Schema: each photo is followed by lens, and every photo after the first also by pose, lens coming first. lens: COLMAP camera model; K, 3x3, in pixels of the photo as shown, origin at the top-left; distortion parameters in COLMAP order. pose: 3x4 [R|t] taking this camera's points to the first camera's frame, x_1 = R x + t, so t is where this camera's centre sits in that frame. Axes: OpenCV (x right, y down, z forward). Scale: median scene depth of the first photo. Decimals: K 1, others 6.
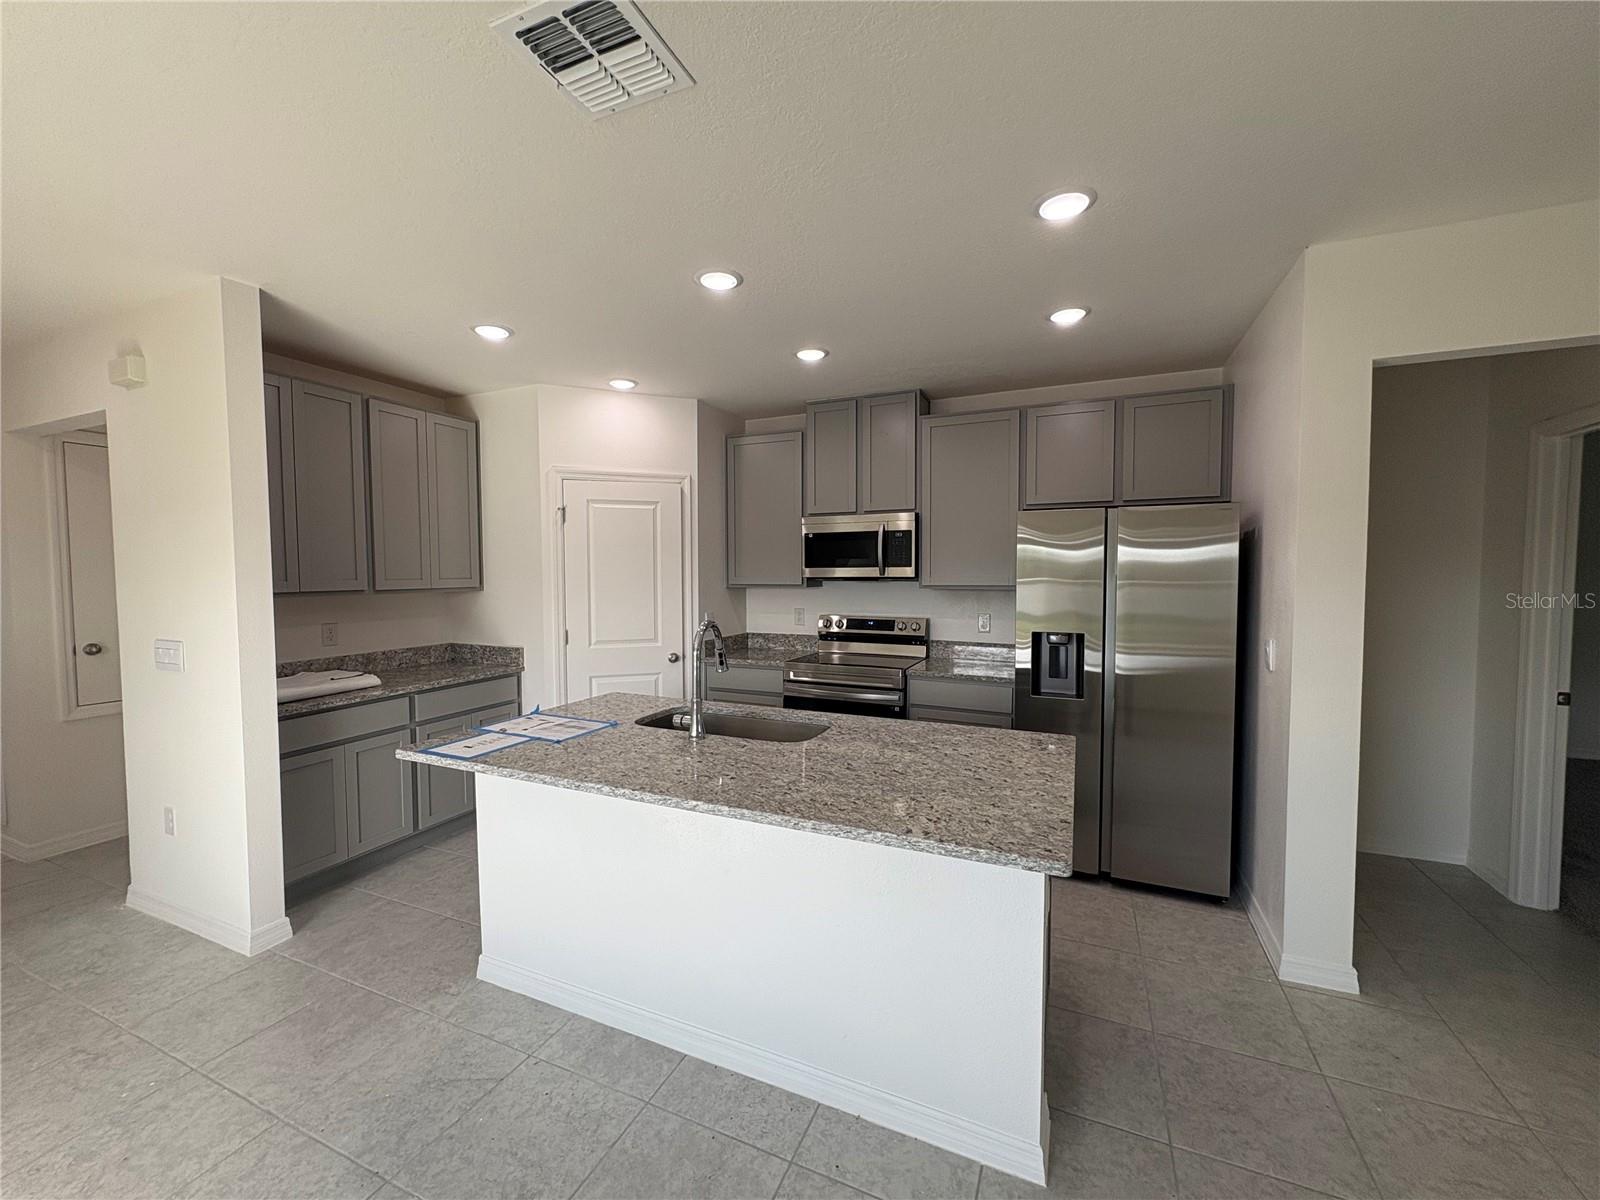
lens RADIAL K [[639.8, 0, 796.4], [0, 639.8, 597.2], [0, 0, 1]] dist [-0.000978, 0.000363]
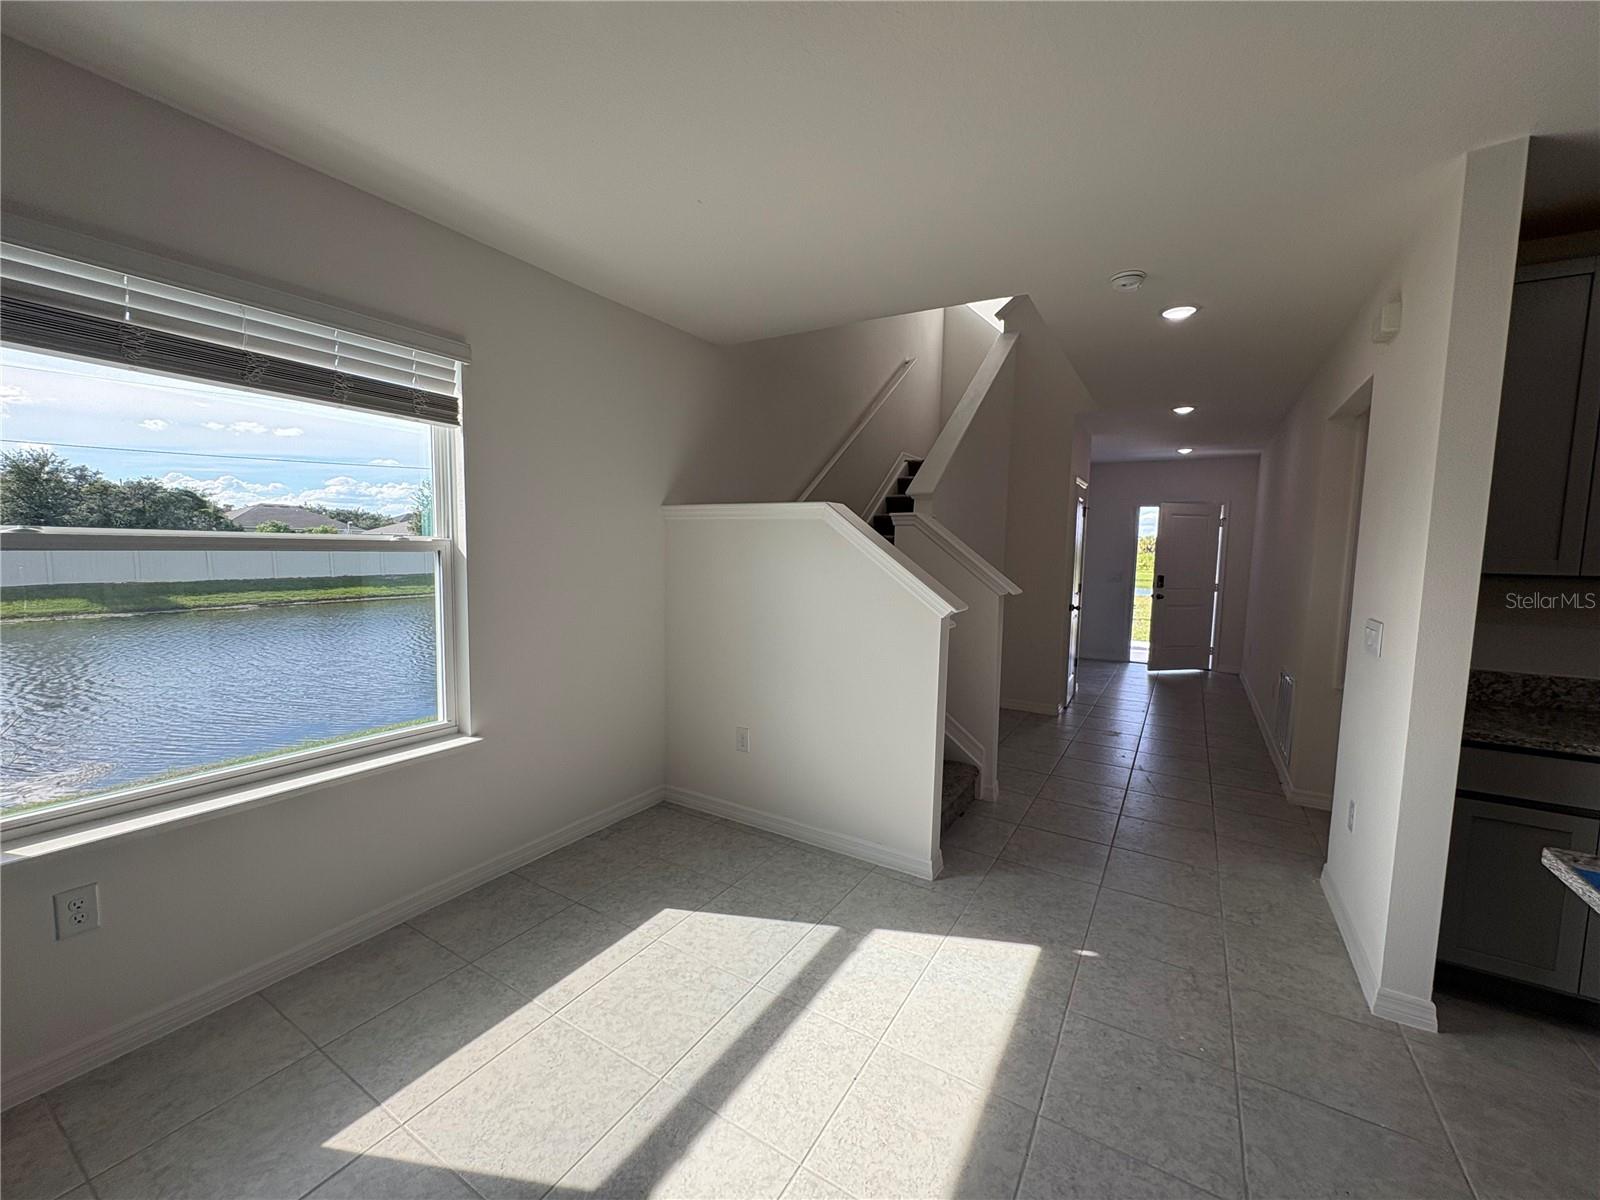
lens RADIAL K [[639.8, 0, 801.9], [0, 639.8, 599.4], [0, 0, 1]] dist [-0.000978, 0.000363]
pose [[-0.127960, 0.083524, -0.988256, -0.001166], [-0.065163, 0.993586, 0.092411, 0.009840], [0.989636, 0.076223, -0.121697, 0.342795]]
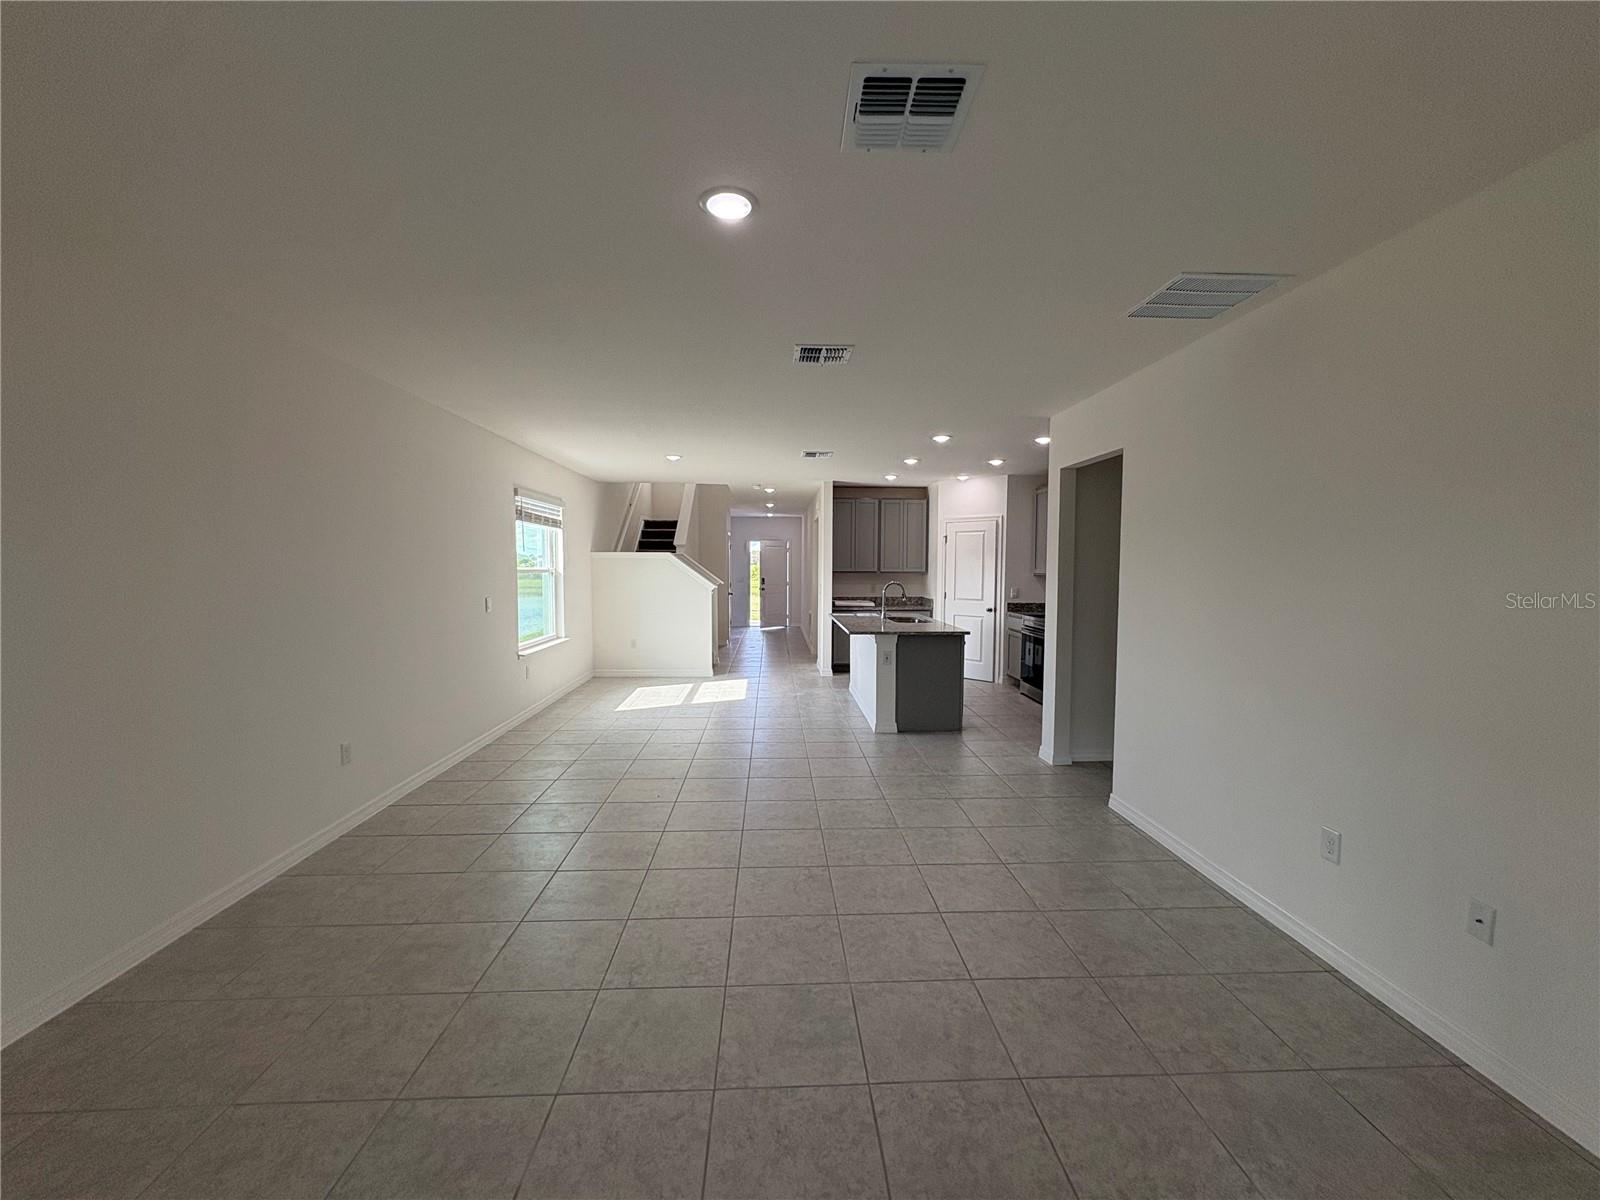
lens RADIAL K [[639.8, 0, 797.2], [0, 639.8, 601.3], [0, 0, 1]] dist [-0.000978, 0.000363]
pose [[0.440794, 0.055628, -0.895883, 2.147966], [-0.045940, 0.998168, 0.039376, 0.029550], [0.896432, 0.023800, 0.442542, -0.647823]]
